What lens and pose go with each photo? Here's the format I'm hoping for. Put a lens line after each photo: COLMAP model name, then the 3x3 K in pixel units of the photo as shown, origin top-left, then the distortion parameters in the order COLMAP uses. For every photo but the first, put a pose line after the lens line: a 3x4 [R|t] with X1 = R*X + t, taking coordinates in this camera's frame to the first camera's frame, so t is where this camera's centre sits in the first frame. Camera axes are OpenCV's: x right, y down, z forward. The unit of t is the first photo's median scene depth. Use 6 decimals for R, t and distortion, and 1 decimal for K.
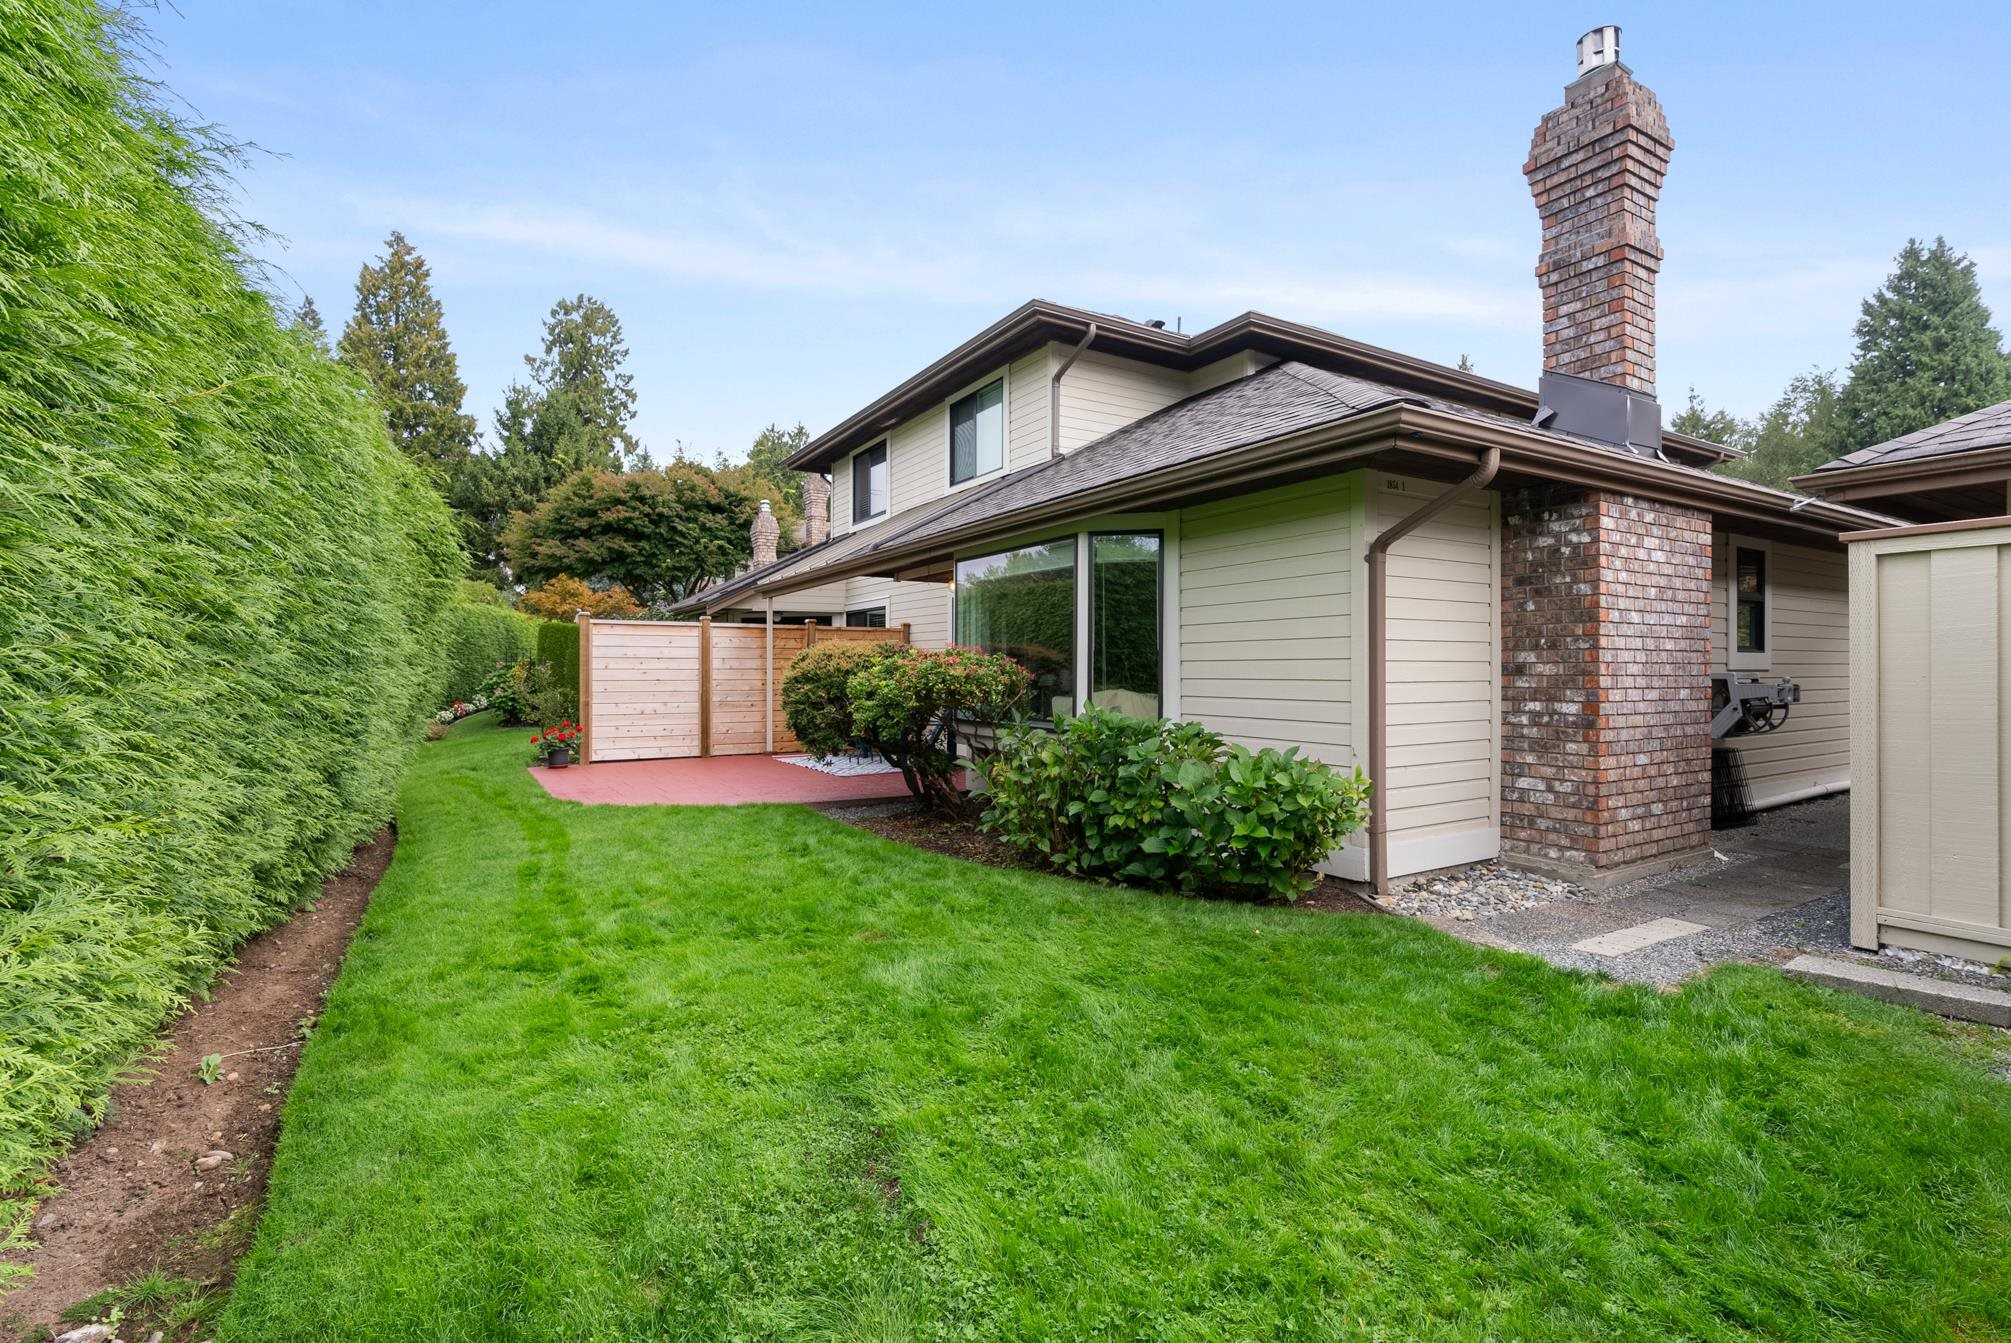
lens RADIAL K [[908.9, 0, 1003.2], [0, 908.9, 669.0], [0, 0, 1]] dist [-0.011690, 0.004686]
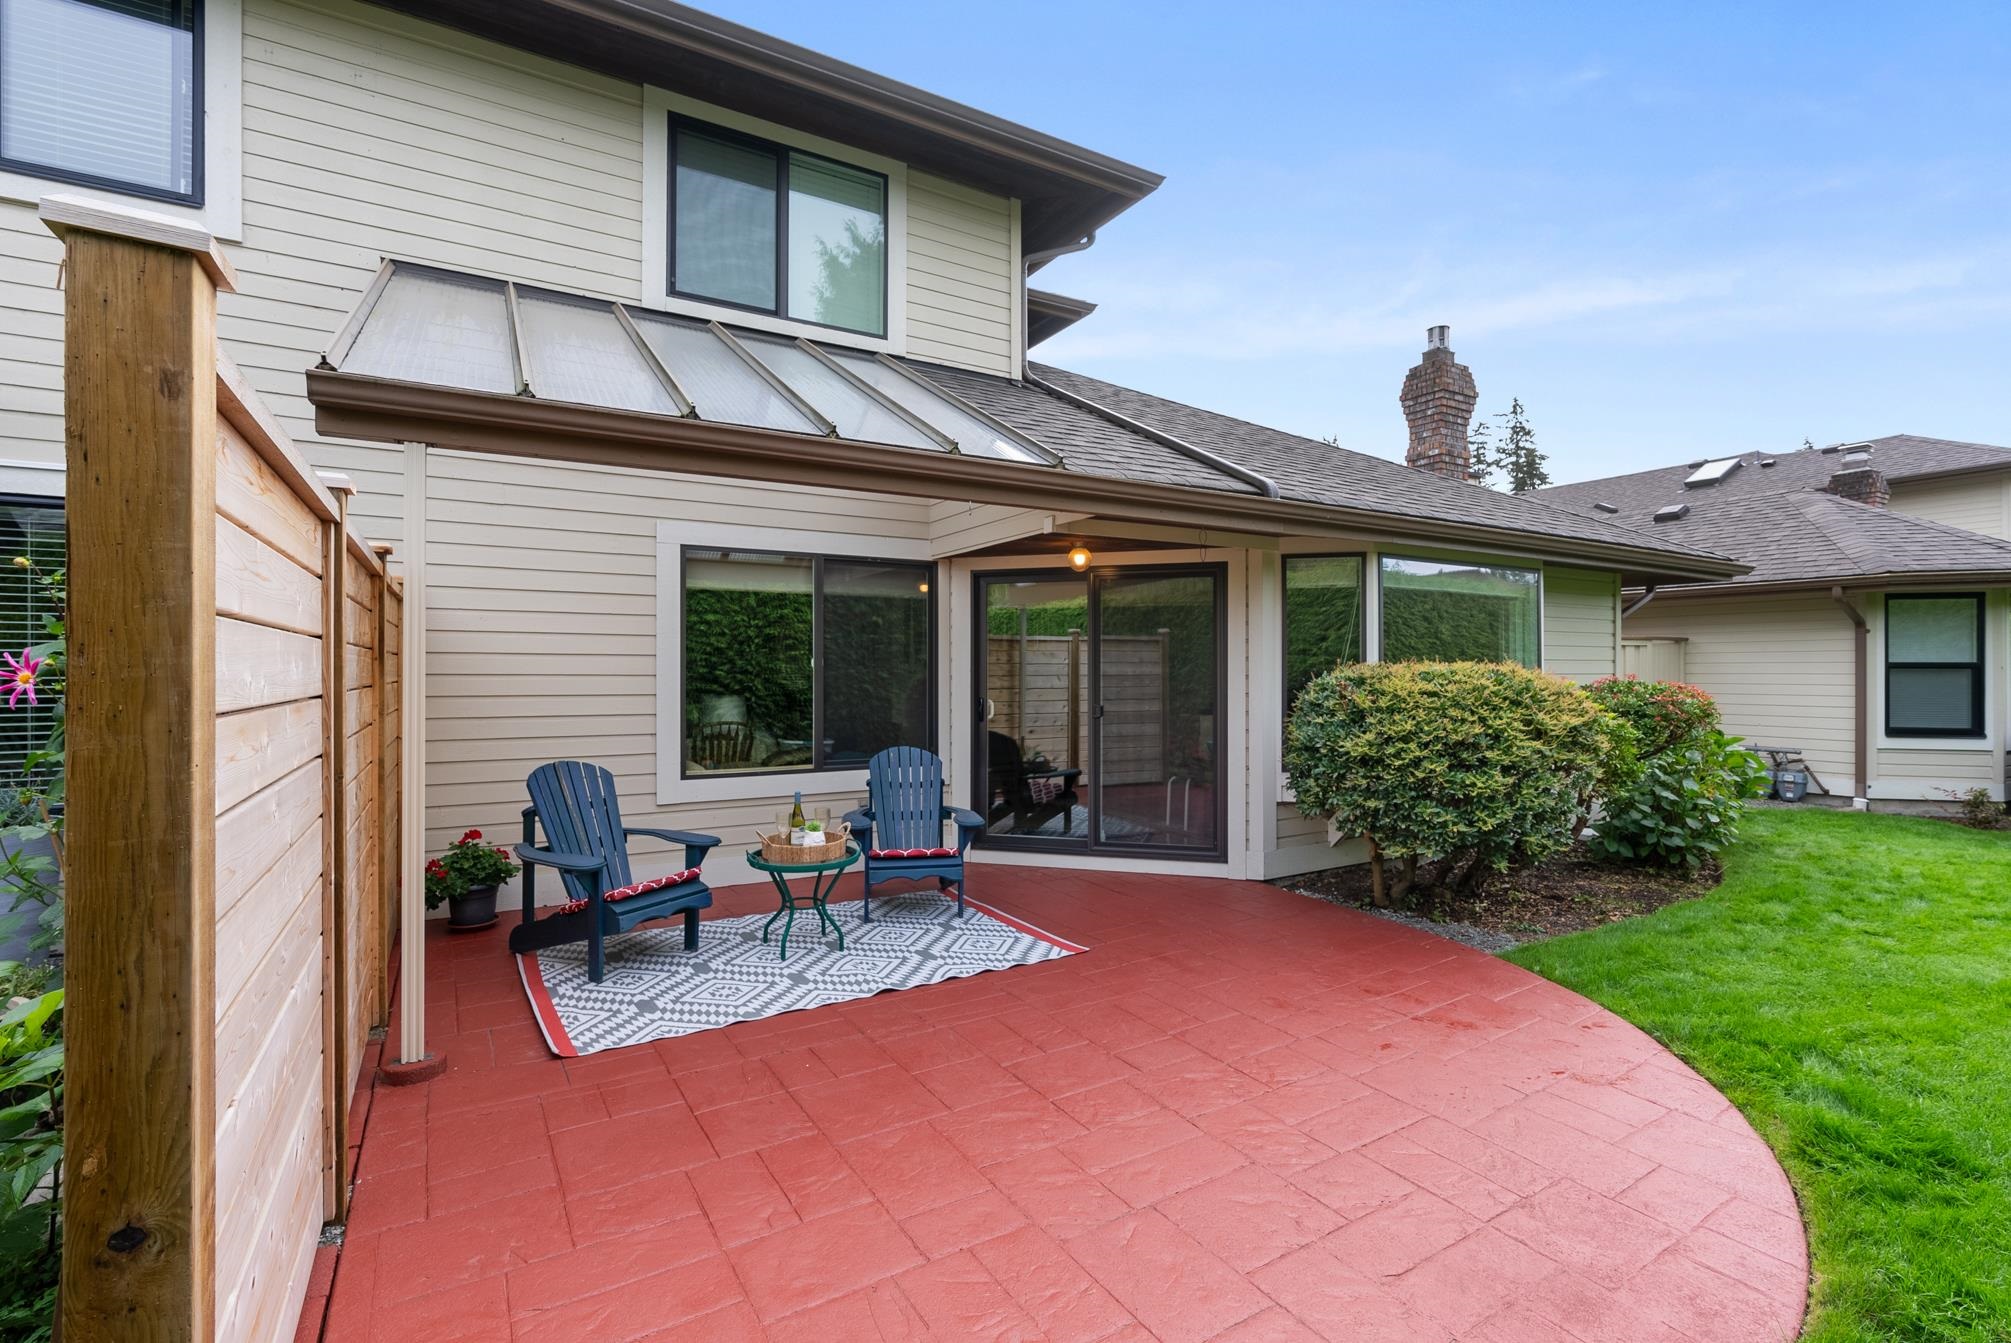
lens RADIAL K [[908.9, 0, 1011.4], [0, 908.9, 662.2], [0, 0, 1]] dist [-0.011690, 0.004686]
pose [[-0.003531, 0.000564, 0.999994, -0.687005], [0.008657, 0.999962, -0.000534, -0.023212], [-0.999956, 0.008655, -0.003536, 1.131763]]
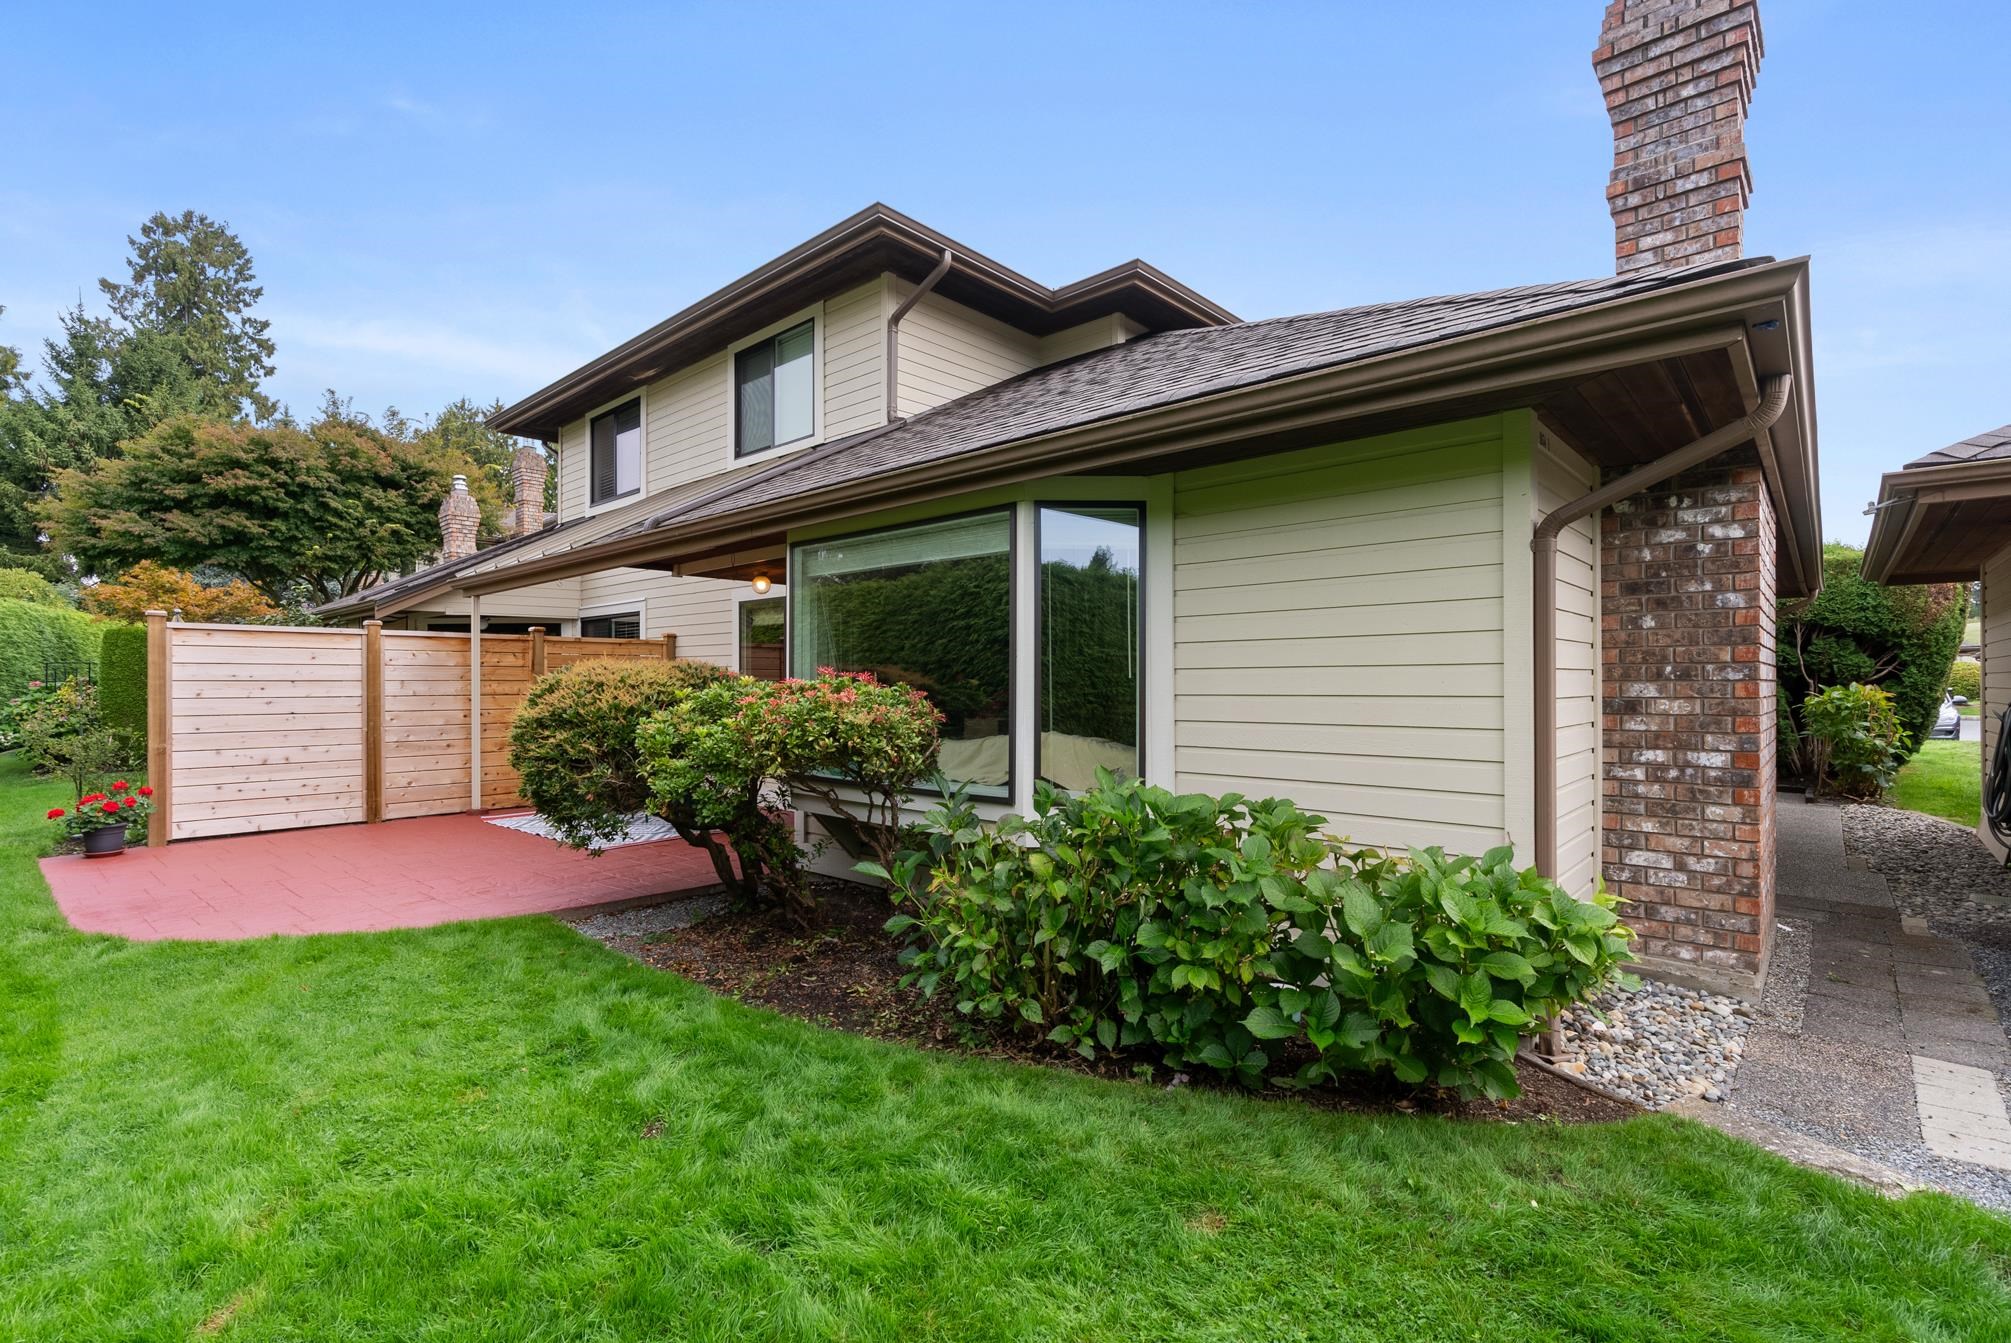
lens RADIAL K [[908.9, 0, 1005.4], [0, 908.9, 683.5], [0, 0, 1]] dist [-0.011690, 0.004686]
pose [[0.957506, -0.003558, 0.288390, -0.083510], [0.003036, 0.999993, 0.002258, -0.012893], [-0.288396, -0.001286, 0.957510, 0.257174]]
